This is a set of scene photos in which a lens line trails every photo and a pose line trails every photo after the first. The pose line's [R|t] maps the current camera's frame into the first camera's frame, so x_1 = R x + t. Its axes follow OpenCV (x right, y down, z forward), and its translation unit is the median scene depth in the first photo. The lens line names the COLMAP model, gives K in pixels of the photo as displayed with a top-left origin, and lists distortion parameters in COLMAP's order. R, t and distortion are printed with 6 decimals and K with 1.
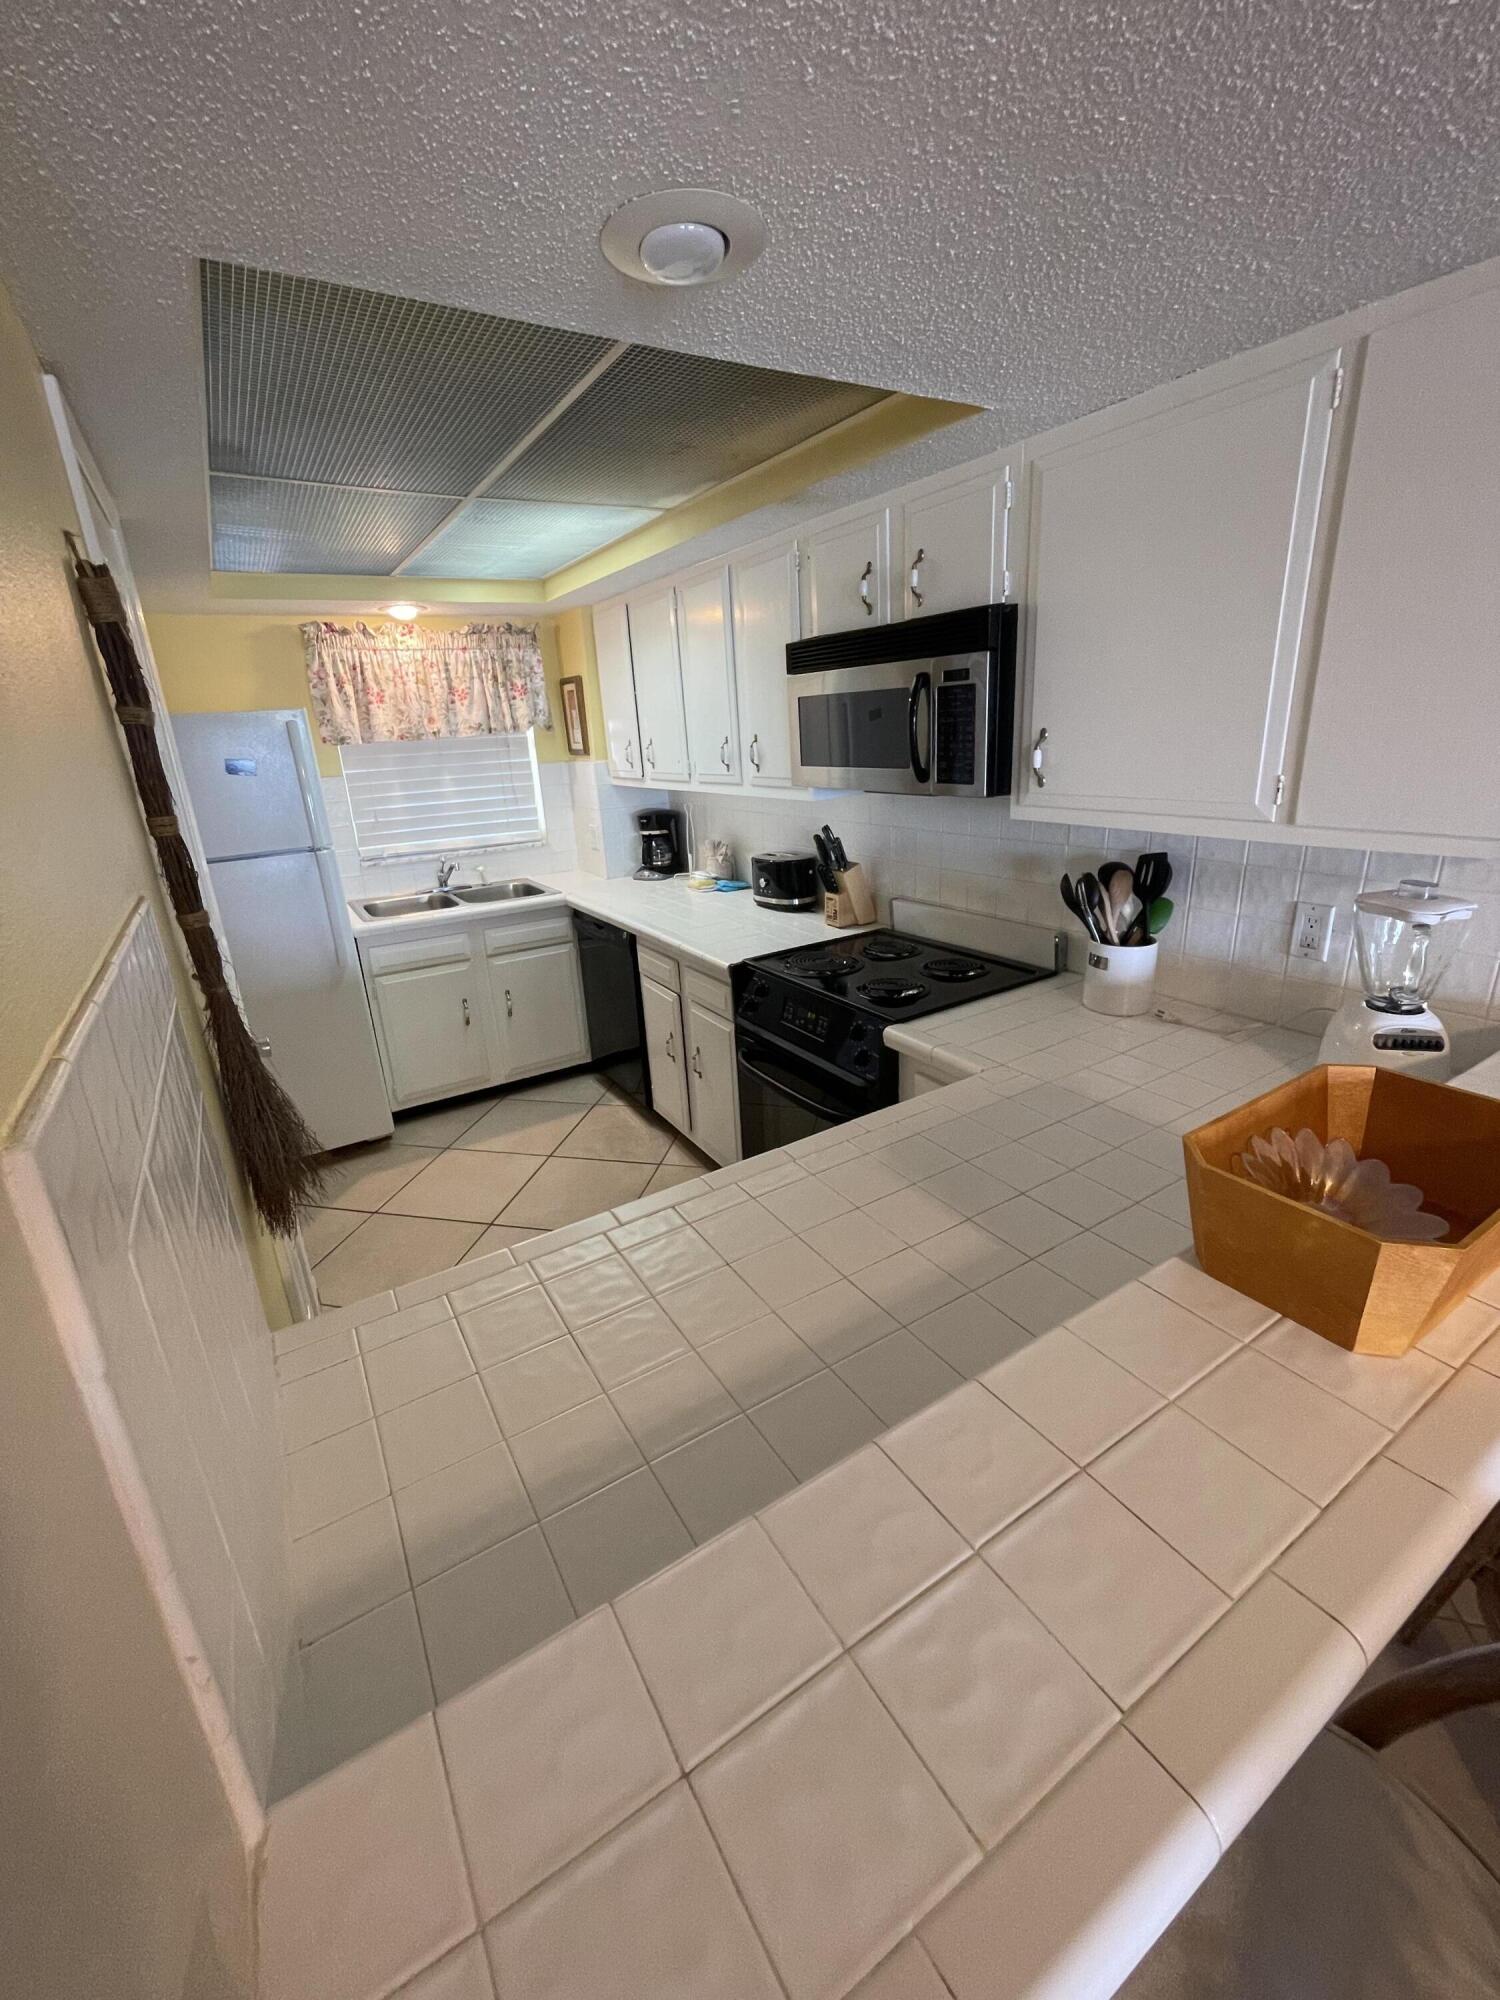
lens RADIAL K [[831.9, 0, 750.0], [0, 831.9, 1000.0], [0, 0, 1]] dist [-0.000850, 0.000416]
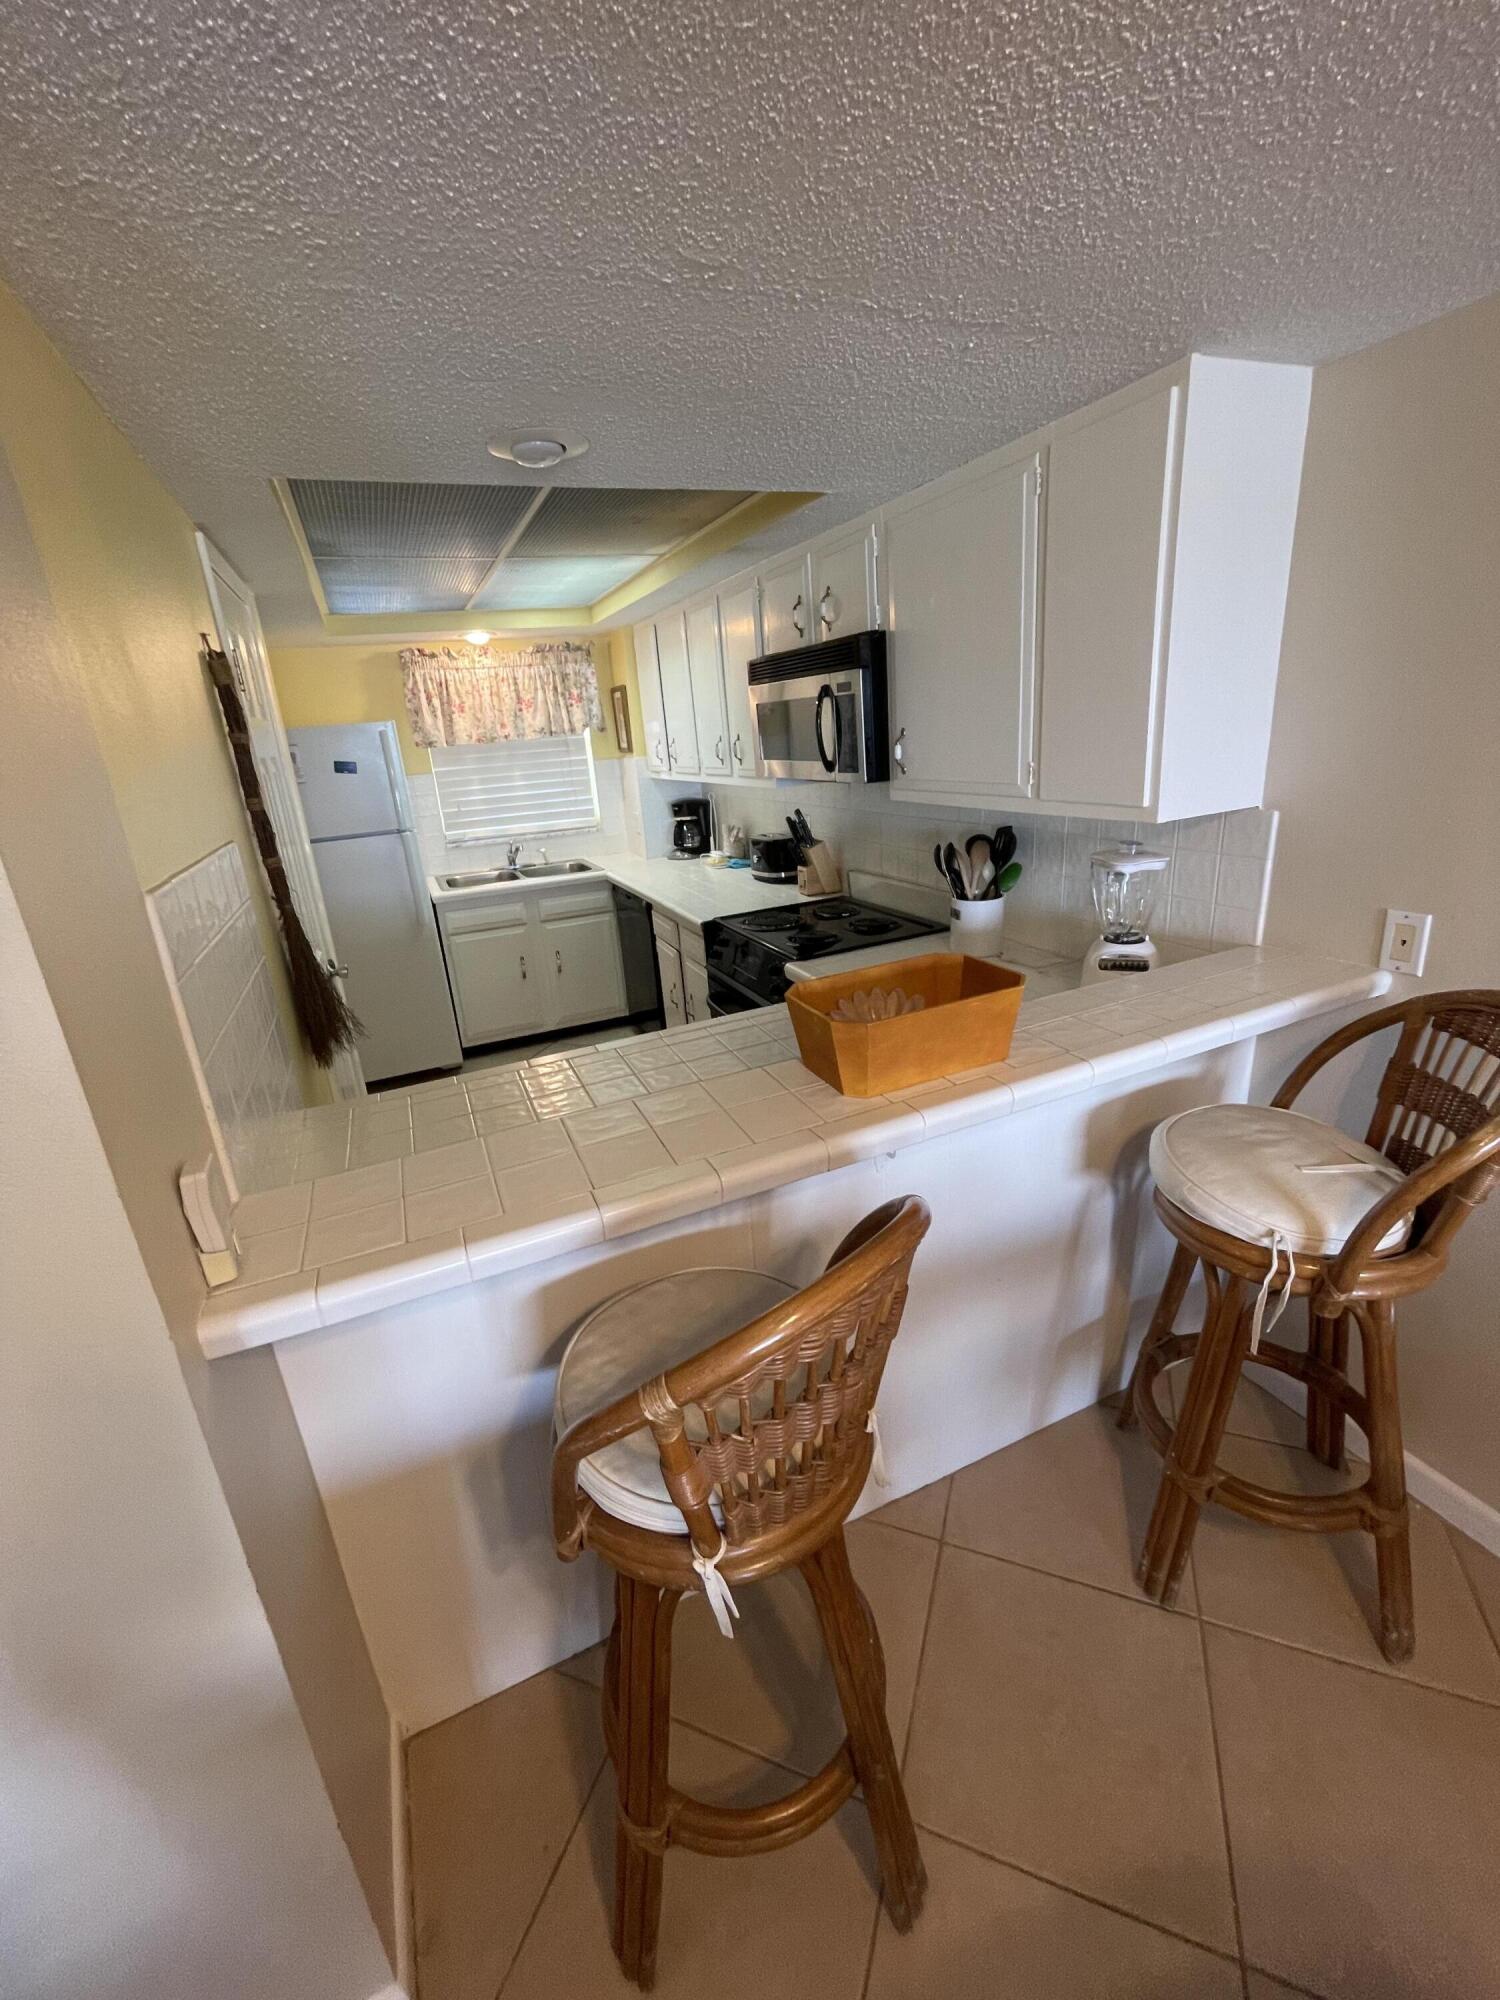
lens RADIAL K [[835.2, 0, 744.4], [0, 835.2, 1001.7], [0, 0, 1]] dist [0.001571, -0.000051]
pose [[0.989144, 0.025773, -0.144669, 0.169310], [-0.024507, 0.999644, 0.010531, 0.047344], [0.144889, -0.006872, 0.989424, -0.168996]]
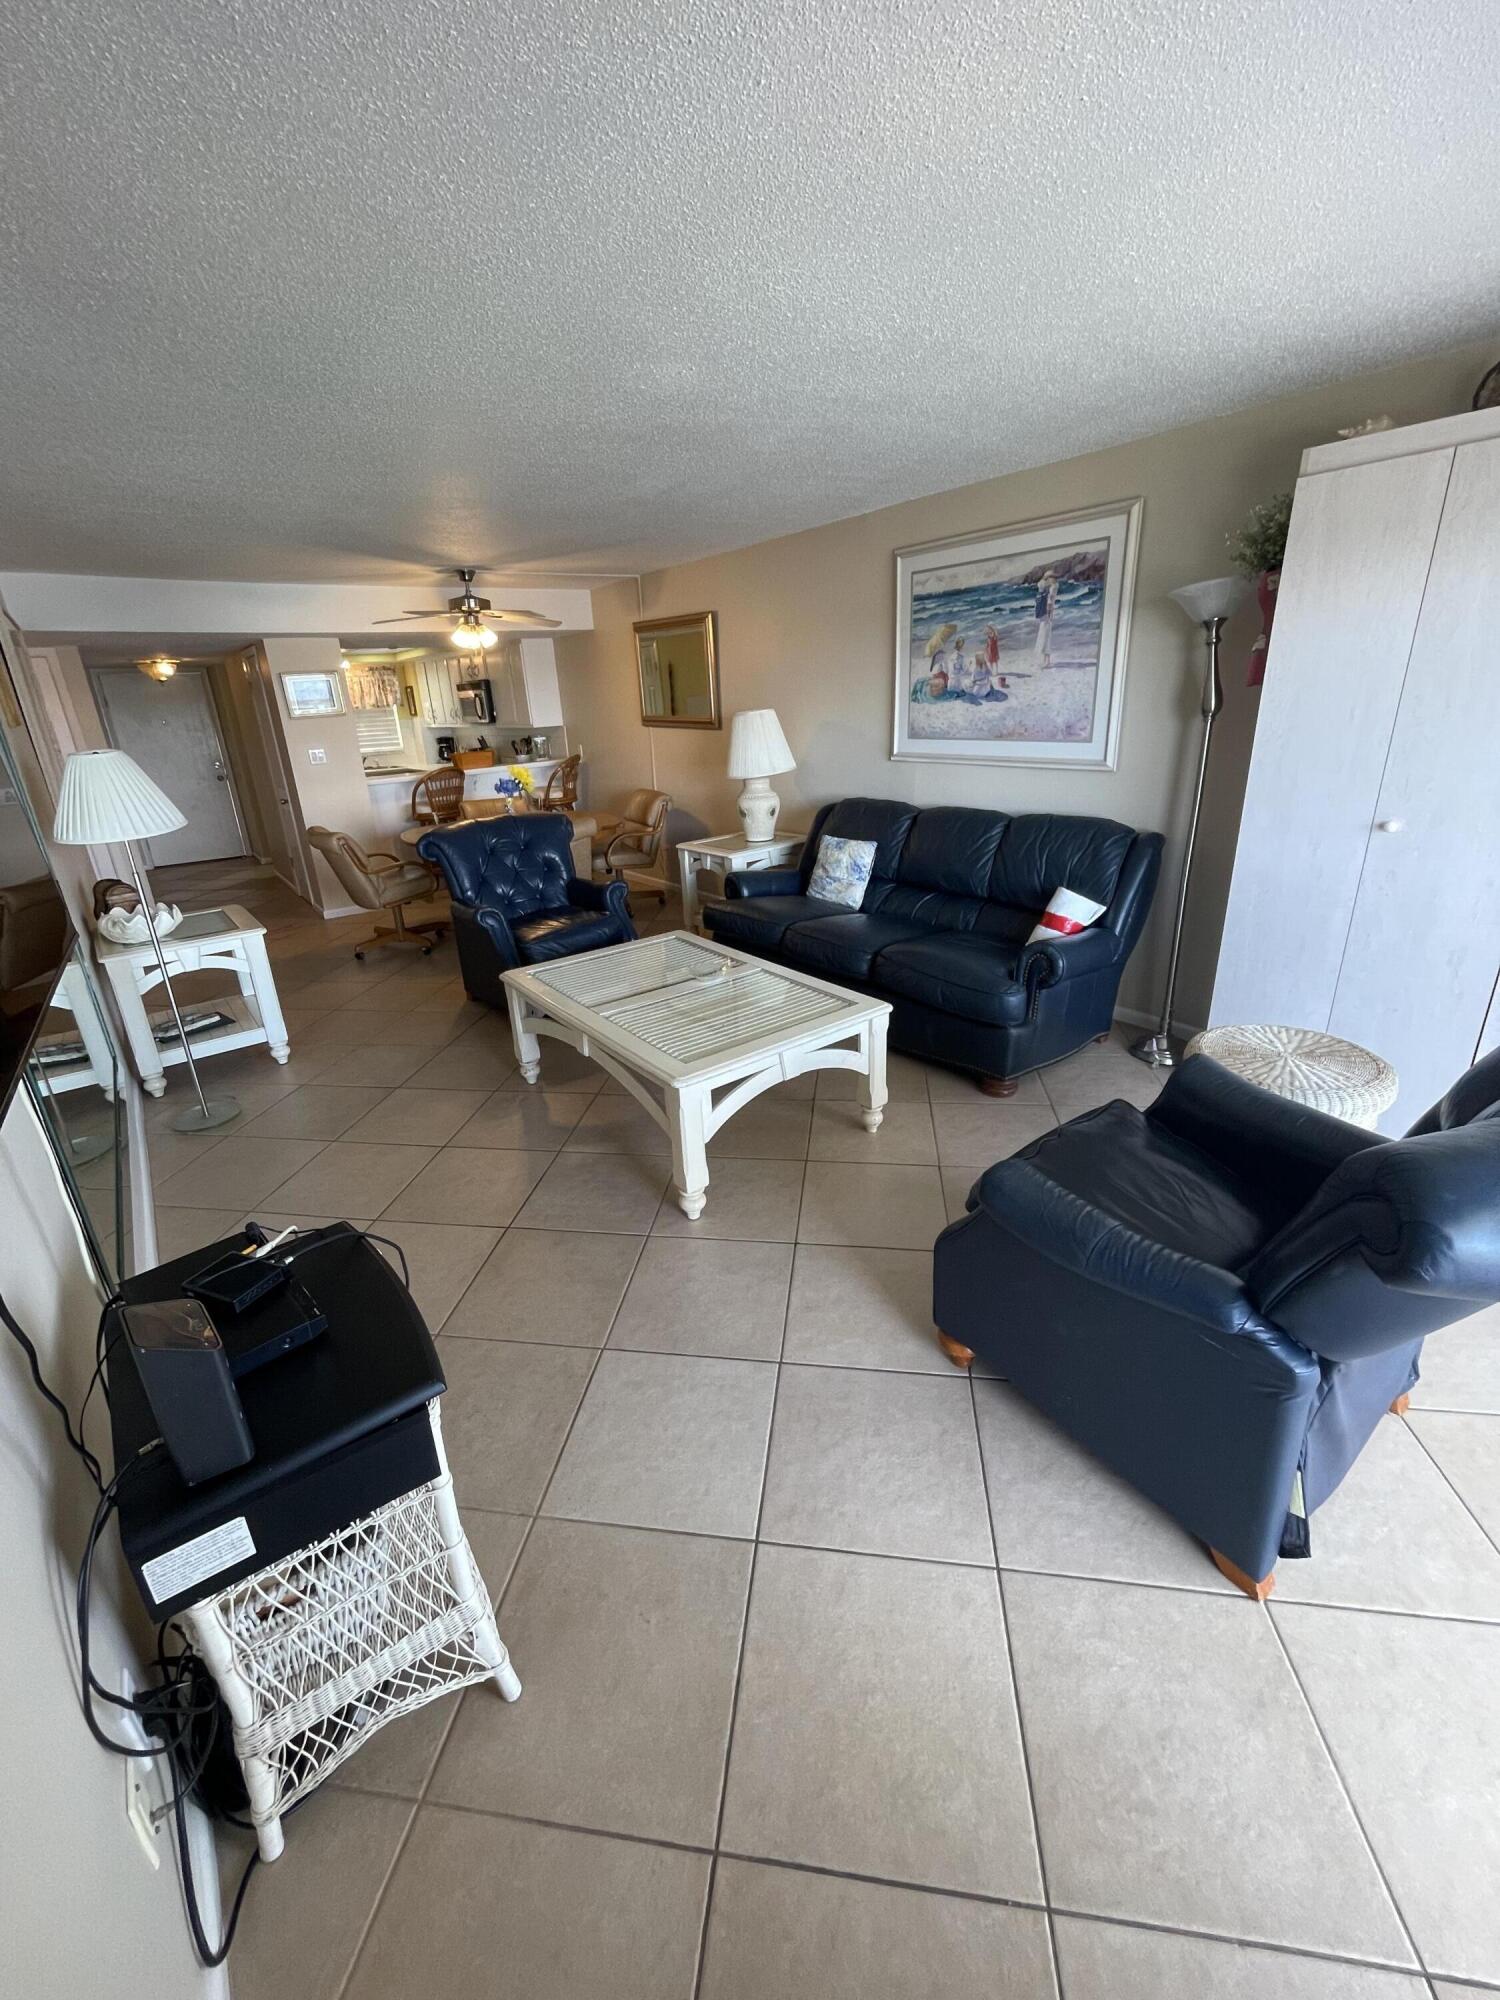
lens RADIAL K [[811.2, 0, 729.8], [0, 811.2, 990.5], [0, 0, 1]] dist [-0.002951, -0.000221]
pose [[0.996665, -0.026395, 0.077219, 0.690671], [0.024300, 0.999314, 0.027943, 0.636530], [-0.077904, -0.025974, 0.996622, -2.002397]]
